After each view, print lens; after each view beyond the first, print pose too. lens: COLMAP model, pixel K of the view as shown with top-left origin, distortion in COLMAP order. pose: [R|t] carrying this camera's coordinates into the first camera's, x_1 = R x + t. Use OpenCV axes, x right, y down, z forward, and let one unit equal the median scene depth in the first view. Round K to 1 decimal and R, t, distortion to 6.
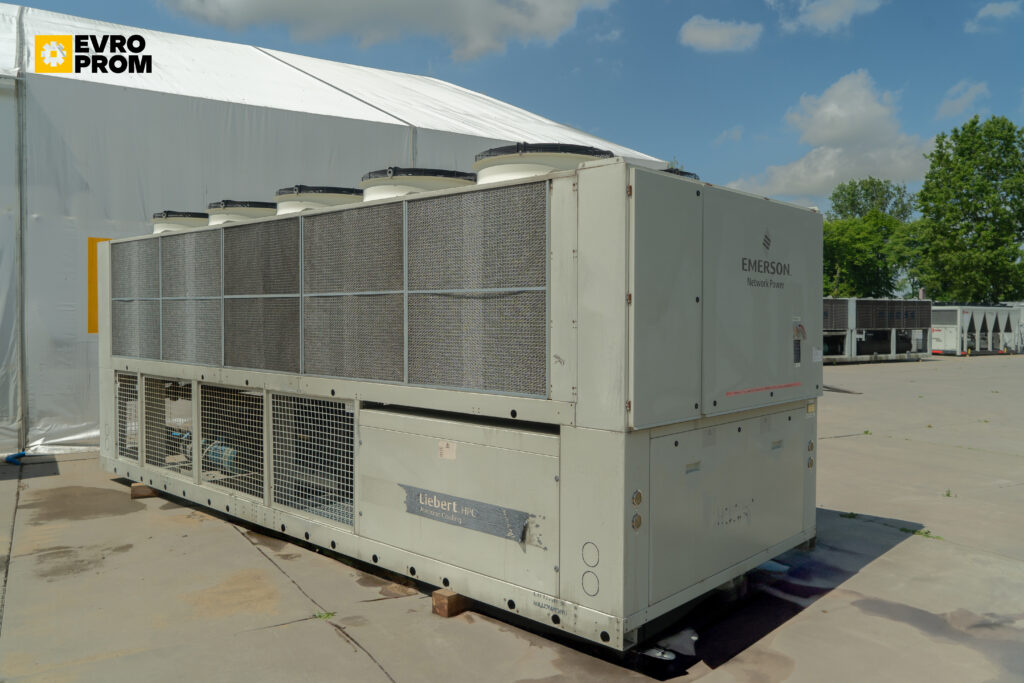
lens RADIAL K [[801.4, 0, 512.0], [0, 801.4, 341.5], [0, 0, 1]] dist [-0.025648, -0.000243]
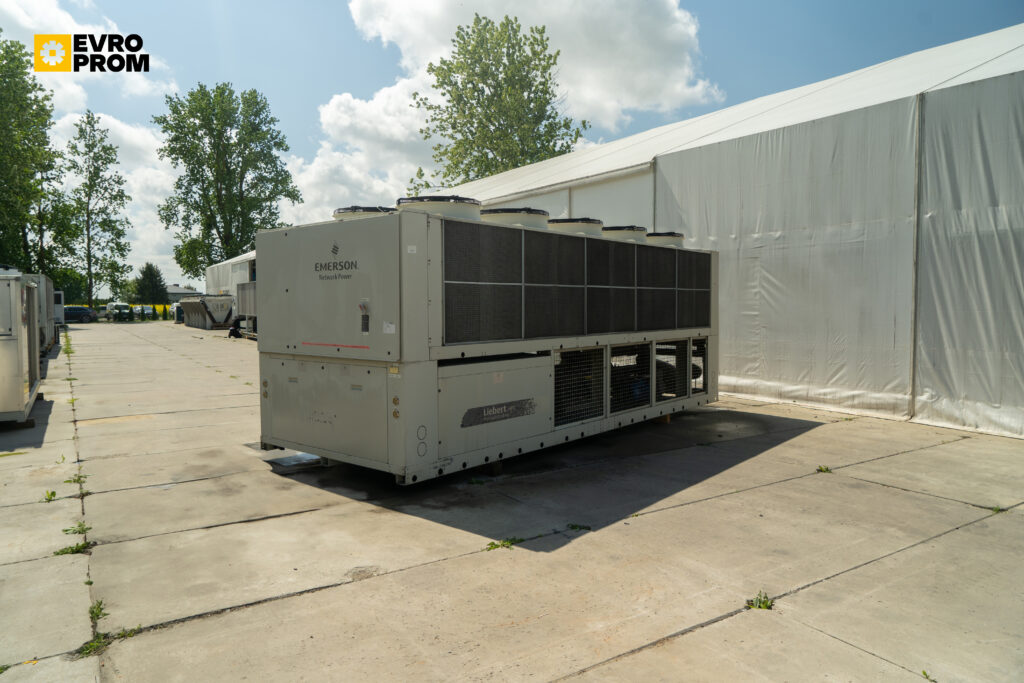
lens RADIAL K [[685.2, 0, 512.0], [0, 685.2, 341.5], [0, 0, 1]] dist [-0.018971, 0.001041]
pose [[0.042691, 0.048697, -0.997901, 1.662352], [-0.027902, 0.998480, 0.047531, -0.020923], [0.998699, 0.025814, 0.043985, 1.294733]]
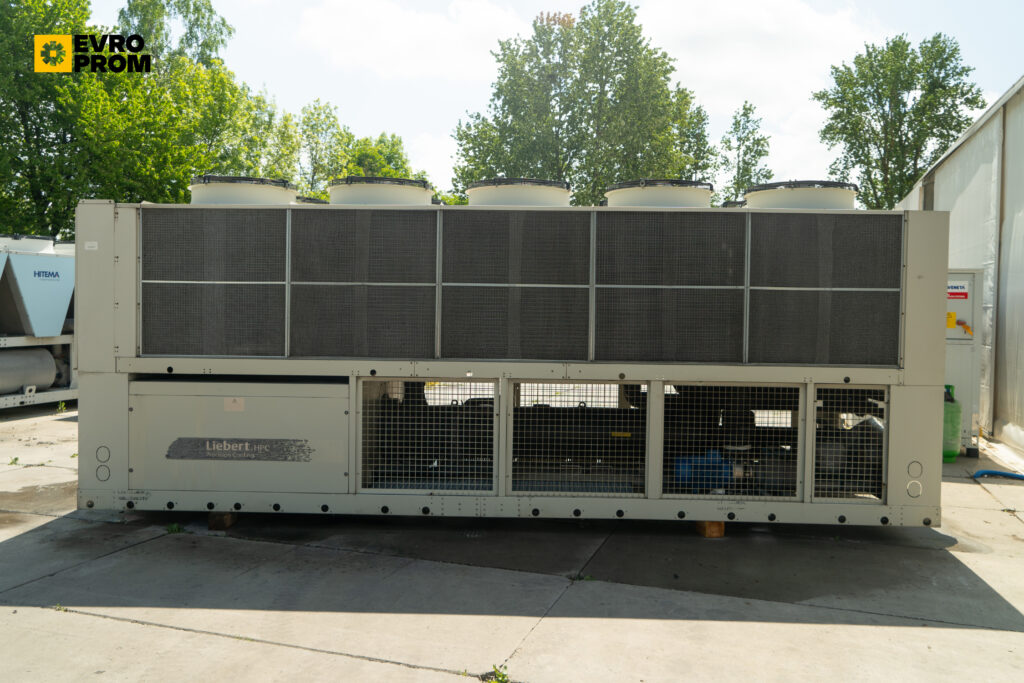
lens RADIAL K [[835.2, 0, 512.0], [0, 835.2, 341.5], [0, 0, 1]] dist [-0.003903, -0.004729]
pose [[-0.753020, 0.010143, -0.657919, 0.792249], [-0.038273, 0.997513, 0.059183, -0.073490], [0.656883, 0.069747, -0.750759, 2.610848]]
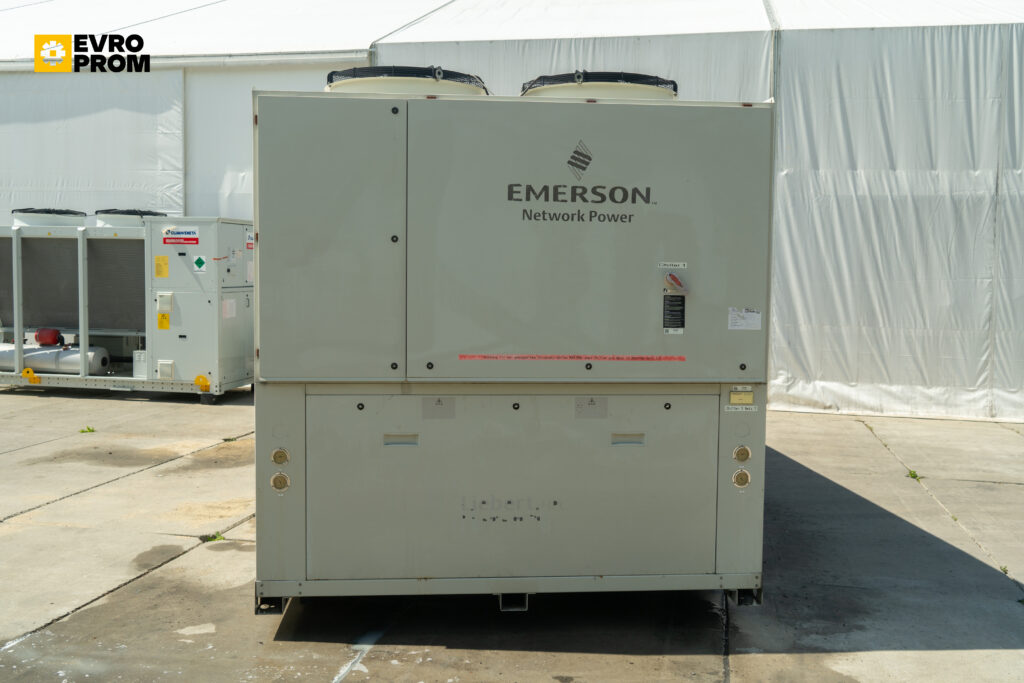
lens RADIAL K [[957.3, 0, 512.0], [0, 957.3, 341.5], [0, 0, 1]] dist [0.002052, -0.003444]
pose [[0.728191, 0.055347, -0.683136, 0.893201], [-0.029364, 0.998338, 0.049583, 0.001057], [0.684745, -0.016047, 0.728606, 0.312213]]
